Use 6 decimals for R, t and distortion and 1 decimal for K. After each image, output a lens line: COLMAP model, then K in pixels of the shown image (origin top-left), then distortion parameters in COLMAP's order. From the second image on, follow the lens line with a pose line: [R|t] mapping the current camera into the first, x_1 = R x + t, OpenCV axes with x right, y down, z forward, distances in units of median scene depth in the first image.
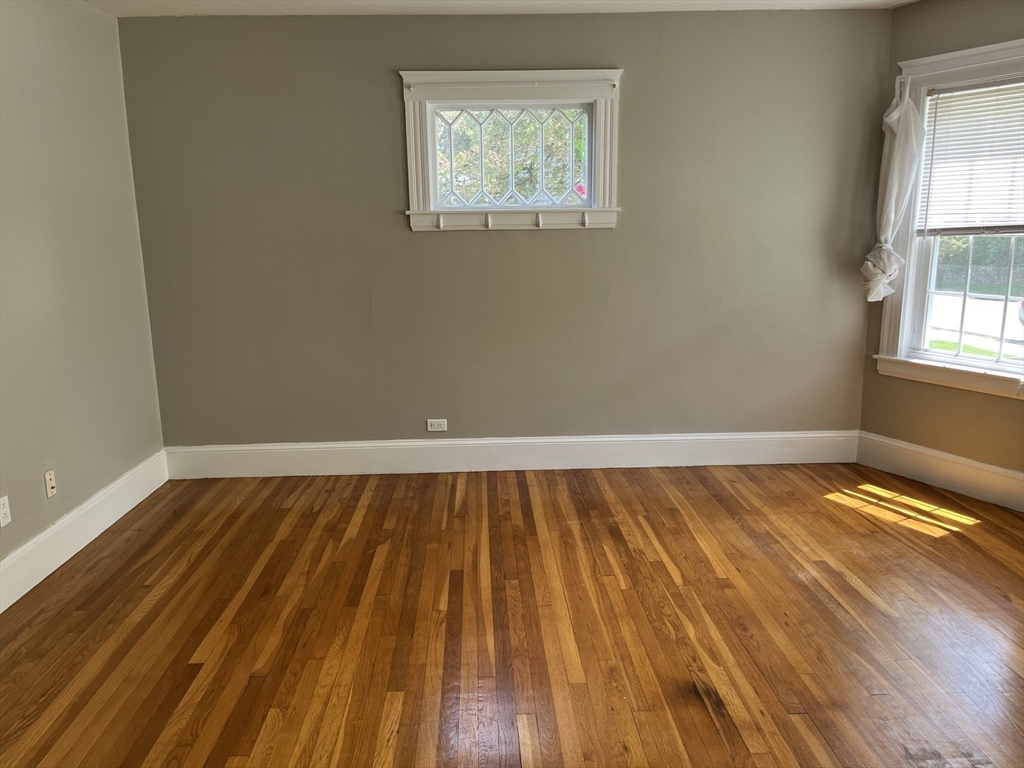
lens RADIAL K [[778.5, 0, 507.5], [0, 778.5, 390.9], [0, 0, 1]] dist [0.074644, -0.103628]
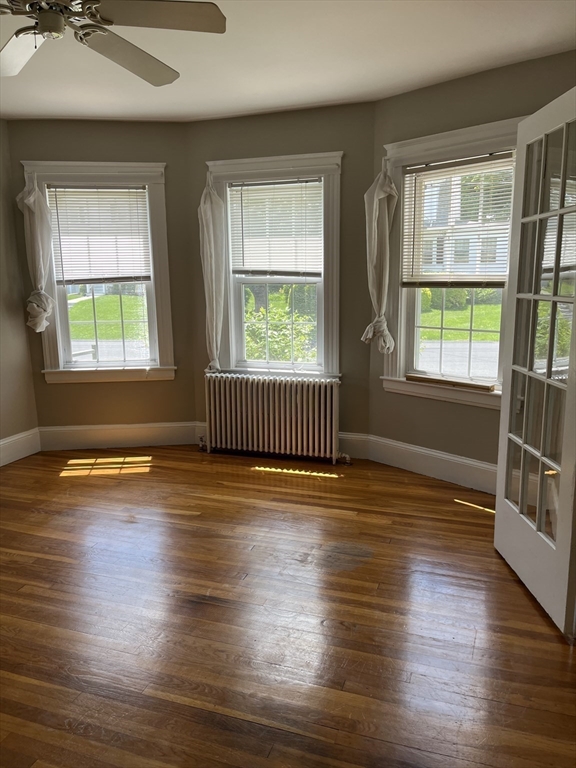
lens RADIAL K [[583.9, 0, 282.1], [0, 583.9, 384.8], [0, 0, 1]] dist [0.074644, -0.103628]
pose [[0.365432, -0.164507, 0.916186, -0.356374], [0.198409, 0.975406, 0.096002, -0.039529], [-0.909447, 0.146698, 0.389084, 0.231945]]
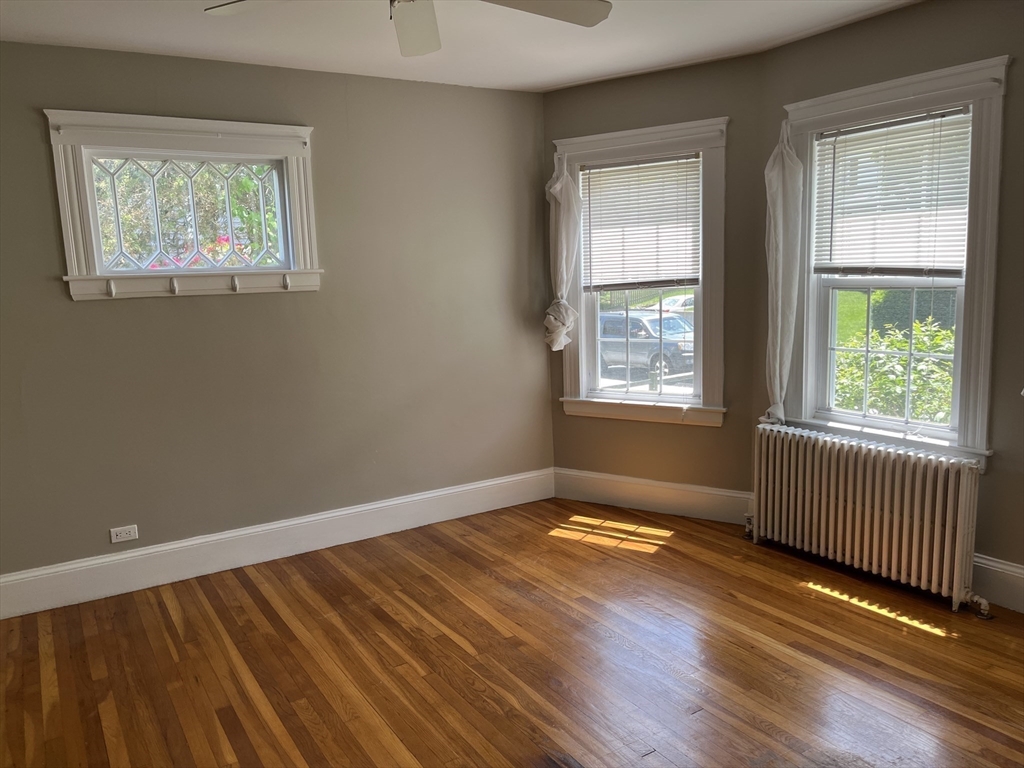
lens RADIAL K [[778.5, 0, 507.5], [0, 778.5, 390.9], [0, 0, 1]] dist [0.074644, -0.103628]
pose [[0.868688, -0.090755, 0.486974, -0.142370], [0.123800, 0.991653, -0.036031, -0.027158], [-0.479639, 0.091588, 0.872673, 0.081265]]
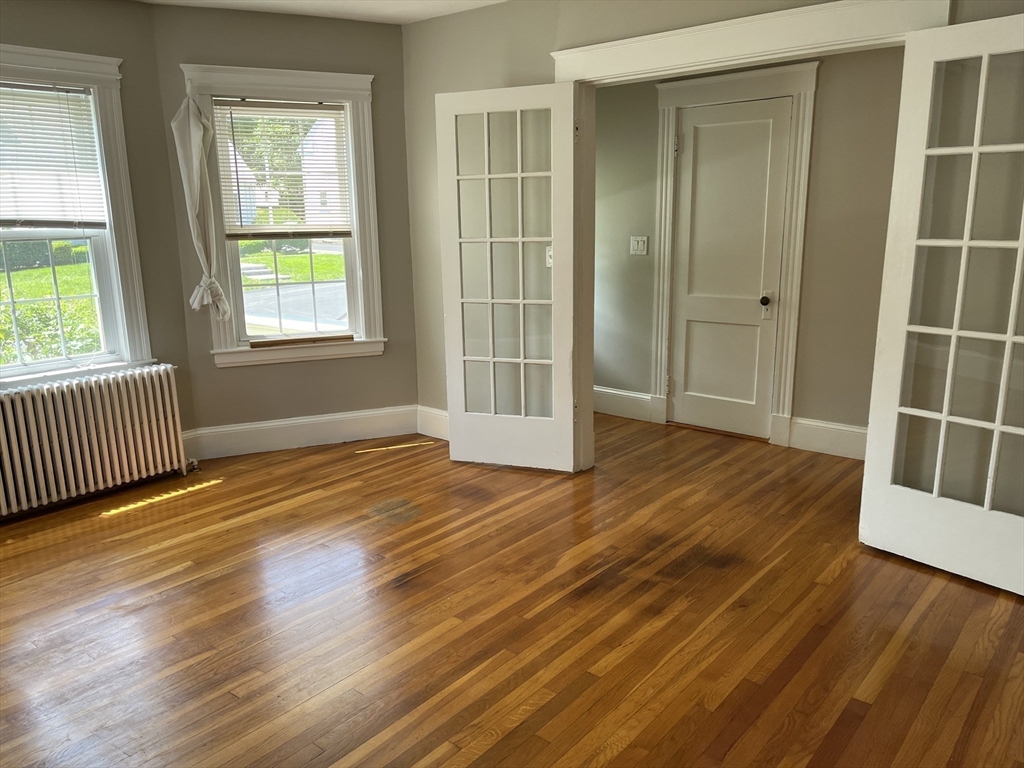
lens RADIAL K [[778.5, 0, 507.5], [0, 778.5, 390.9], [0, 0, 1]] dist [0.074644, -0.103628]
pose [[-0.744528, -0.121137, 0.656508, -0.402905], [0.162961, 0.920673, 0.354689, -0.194708], [-0.647396, 0.371062, -0.665727, 0.956887]]
